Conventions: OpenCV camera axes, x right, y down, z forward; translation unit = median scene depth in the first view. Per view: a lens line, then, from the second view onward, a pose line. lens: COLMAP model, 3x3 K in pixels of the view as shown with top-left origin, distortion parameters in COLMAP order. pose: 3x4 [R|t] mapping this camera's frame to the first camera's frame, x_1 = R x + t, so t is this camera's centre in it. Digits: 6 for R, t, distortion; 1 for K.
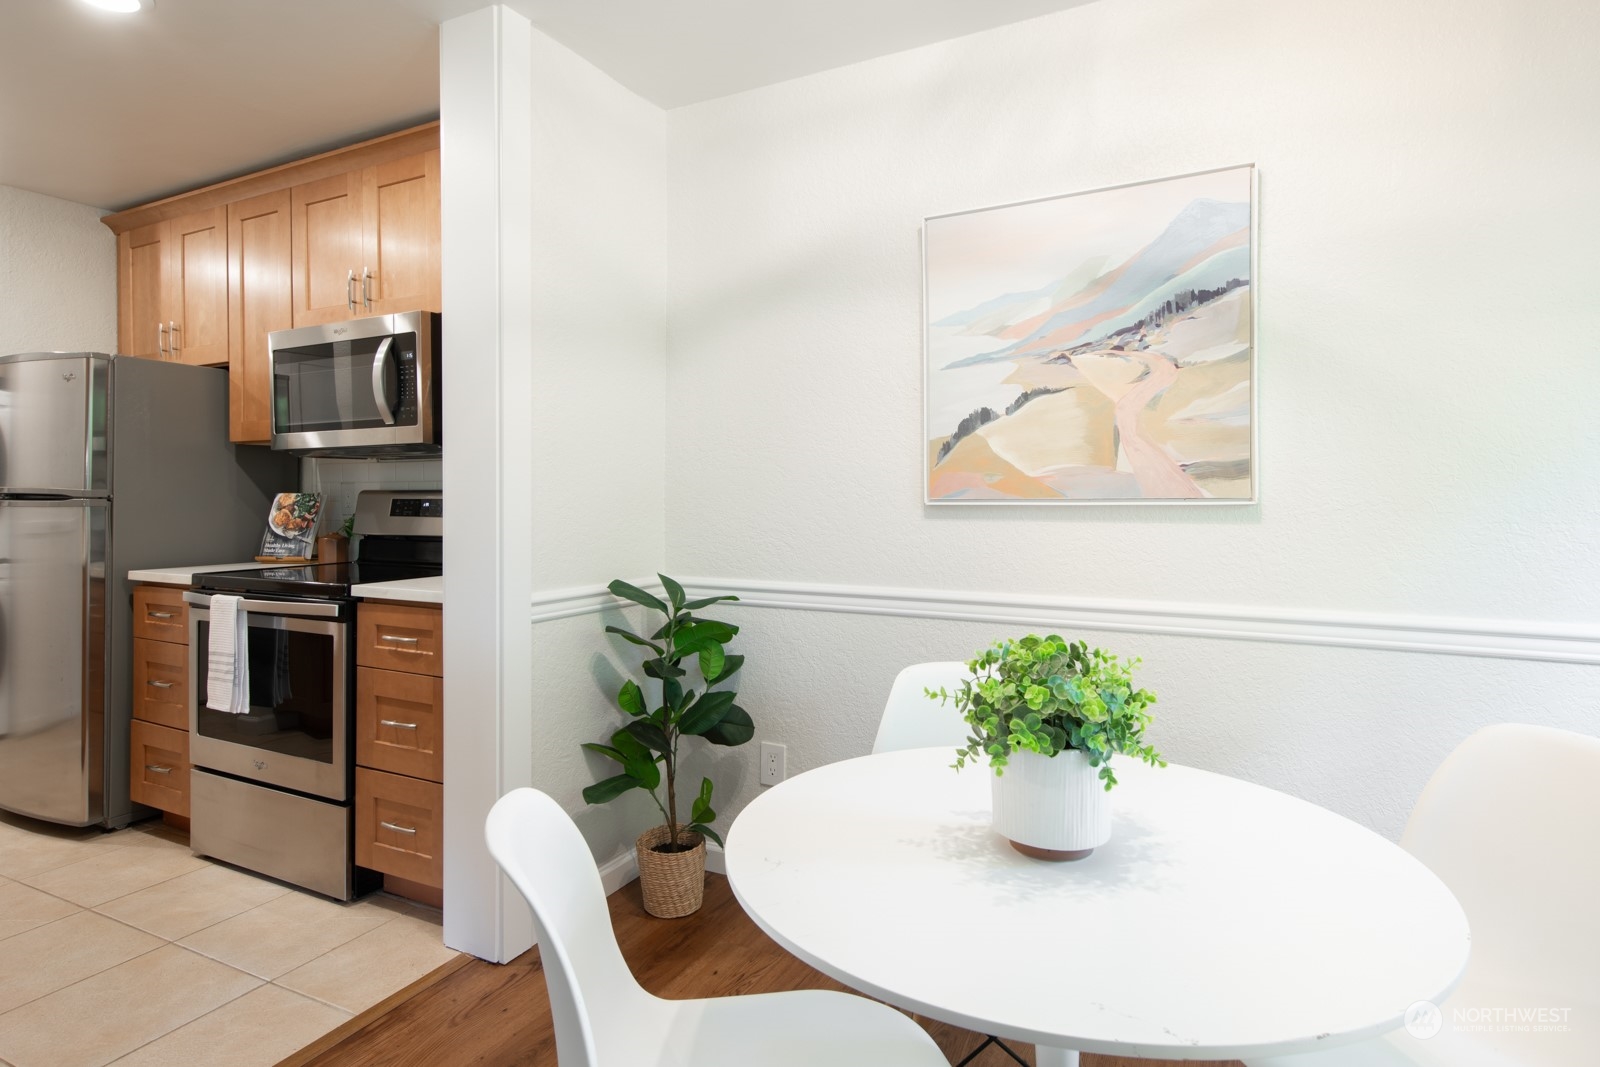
lens RADIAL K [[829.7, 0, 829.4], [0, 829.7, 499.3], [0, 0, 1]] dist [0.022632, -0.006459]
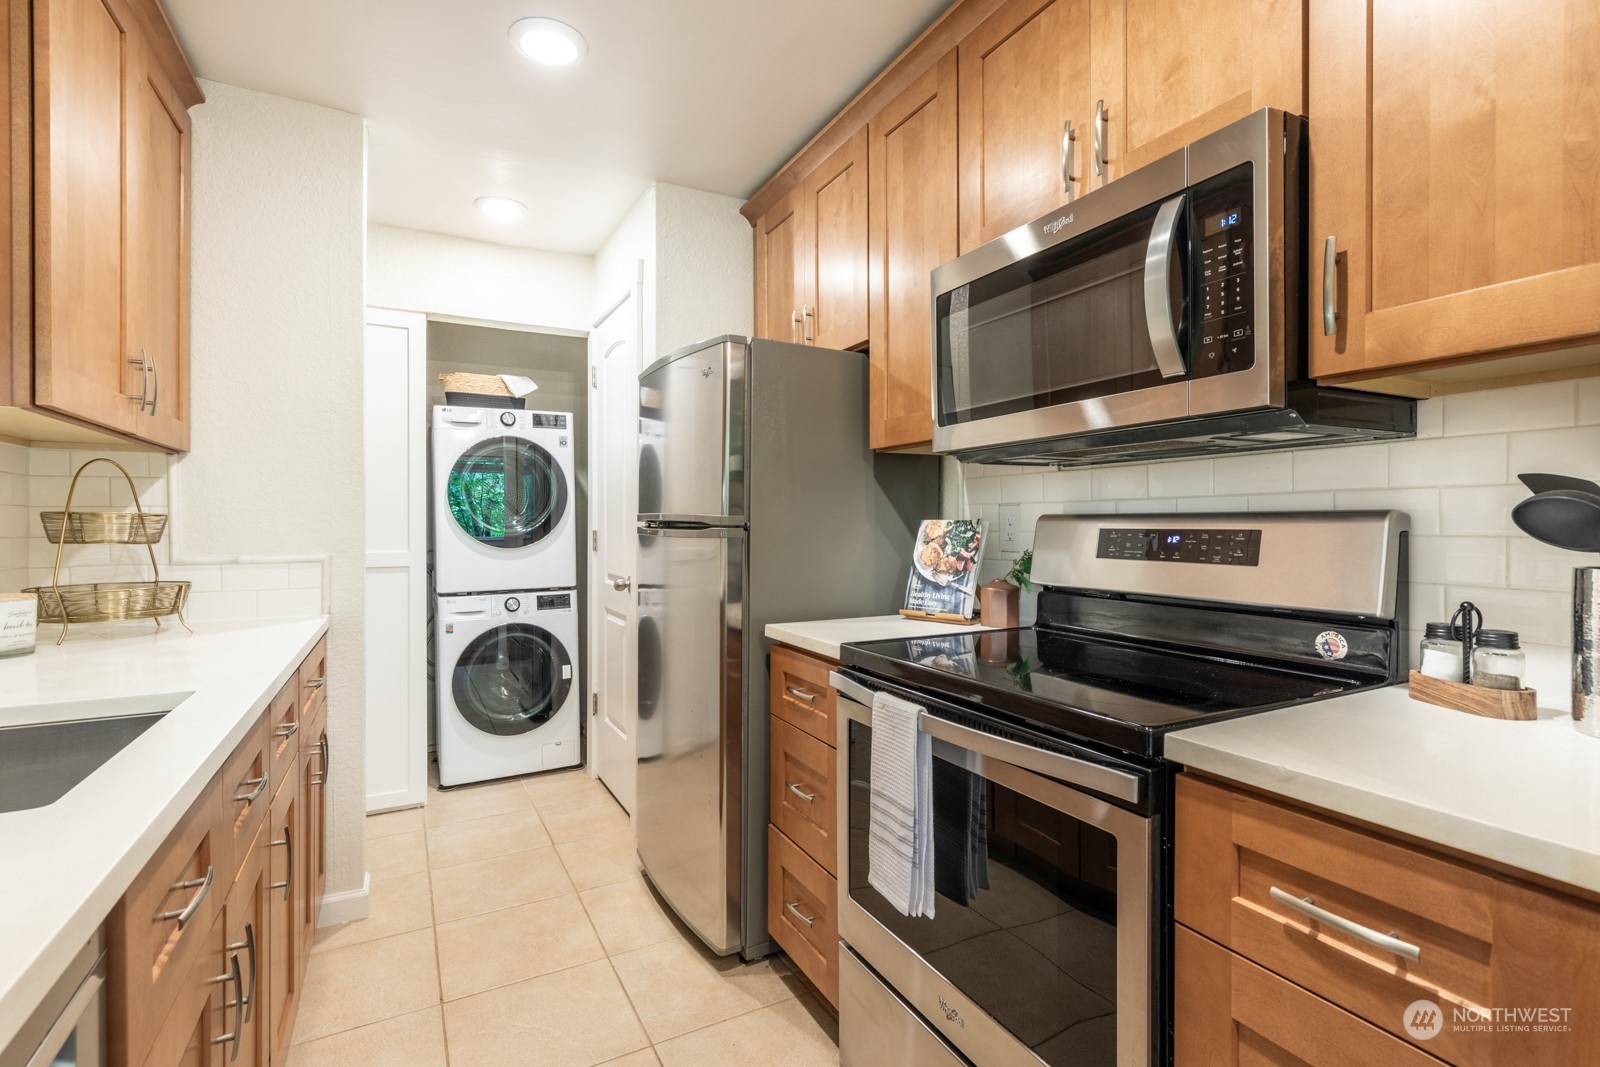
lens RADIAL K [[761.4, 0, 805.3], [0, 761.4, 525.0], [0, 0, 1]] dist [0.012543, -0.000086]
pose [[0.806515, 0.001591, -0.591211, -0.407333], [-0.000663, 0.999998, 0.001787, -0.004484], [0.591213, -0.001049, 0.806515, 0.477549]]
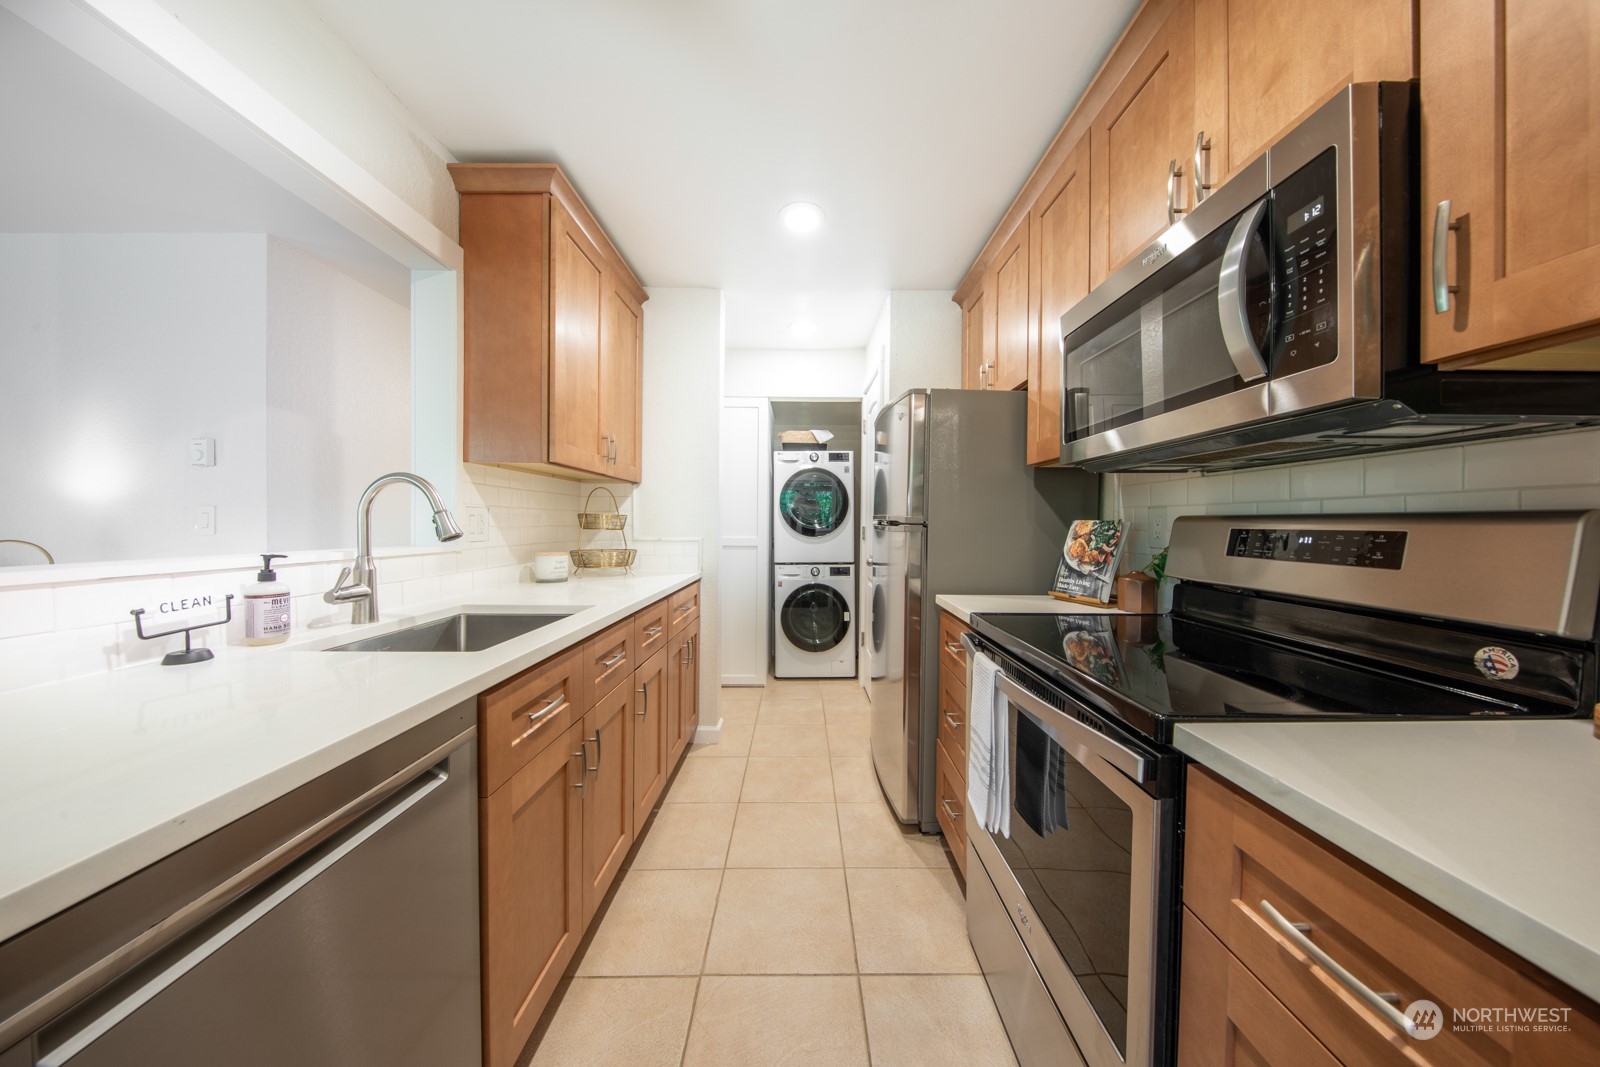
lens RADIAL K [[507.5, 0, 802.7], [0, 507.5, 526.8], [0, 0, 1]] dist [0.001543, -0.002068]
pose [[0.432560, 0.012825, -0.901514, -0.344352], [-0.009086, 0.999910, 0.009865, -0.003322], [0.901559, 0.003924, 0.432638, 0.584638]]
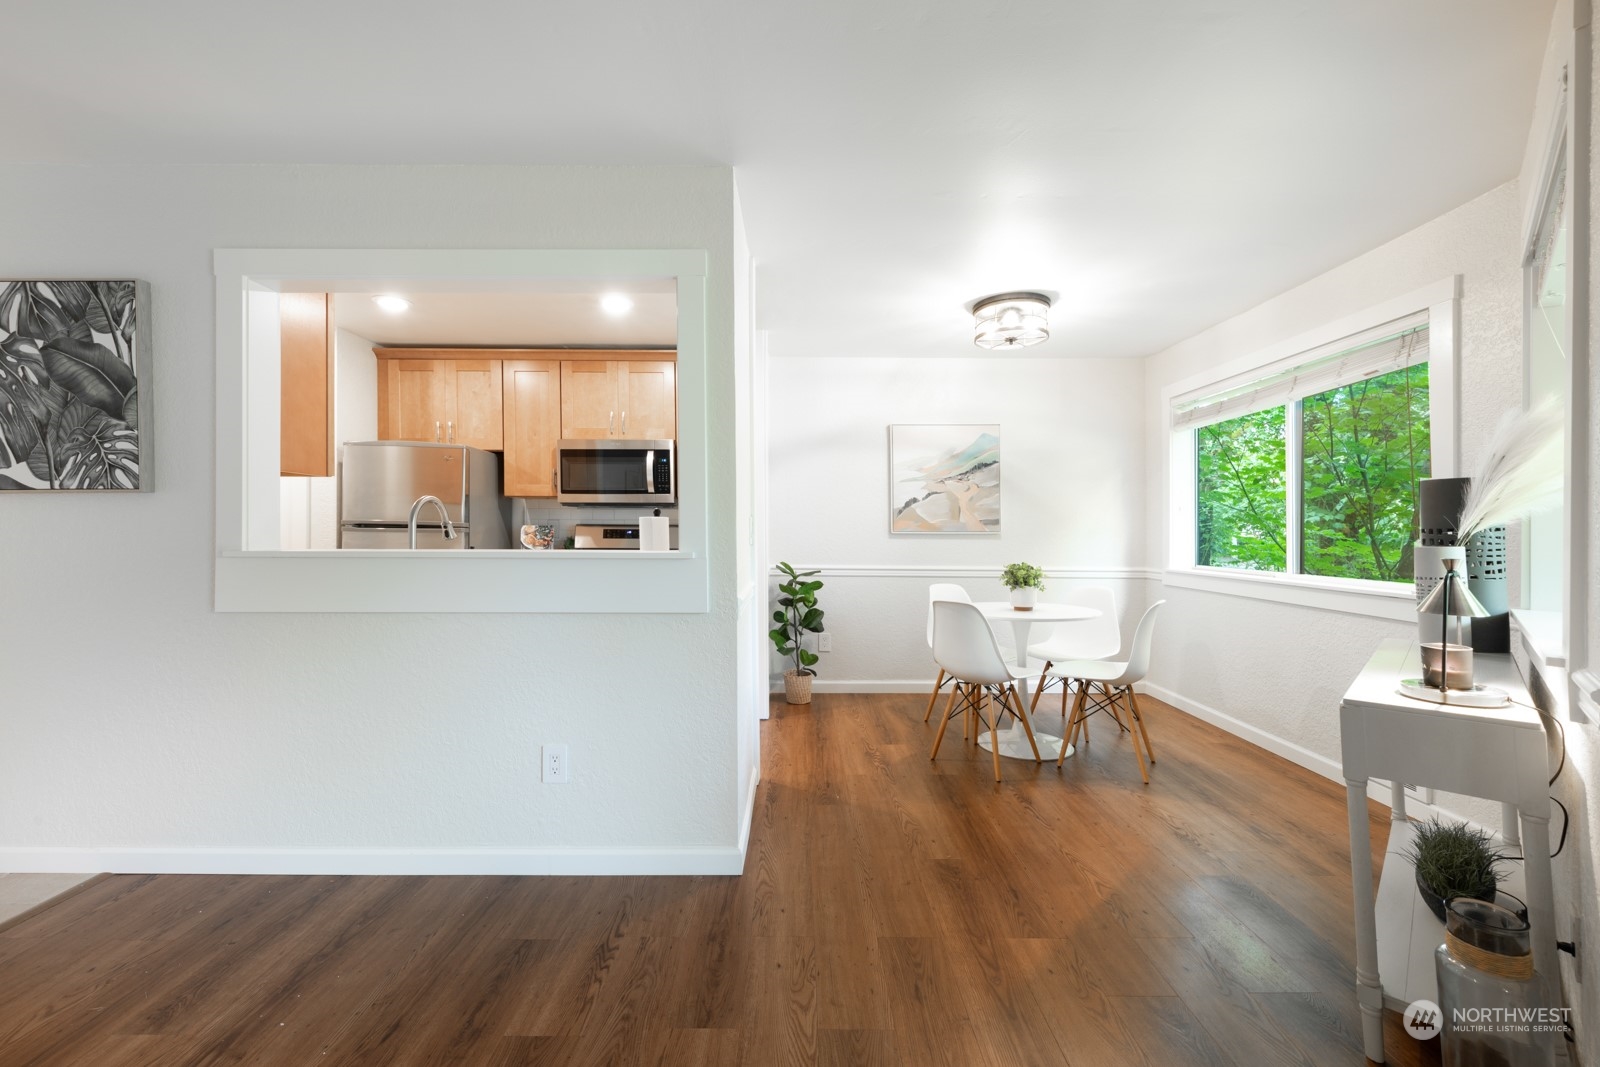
lens RADIAL K [[675.4, 0, 811.7], [0, 675.4, 523.4], [0, 0, 1]] dist [0.003007, 0.000223]
pose [[0.878664, 0.008087, 0.477372, -0.914553], [-0.006697, 0.999967, -0.004613, -0.010232], [-0.477394, 0.000856, 0.878689, -0.613231]]
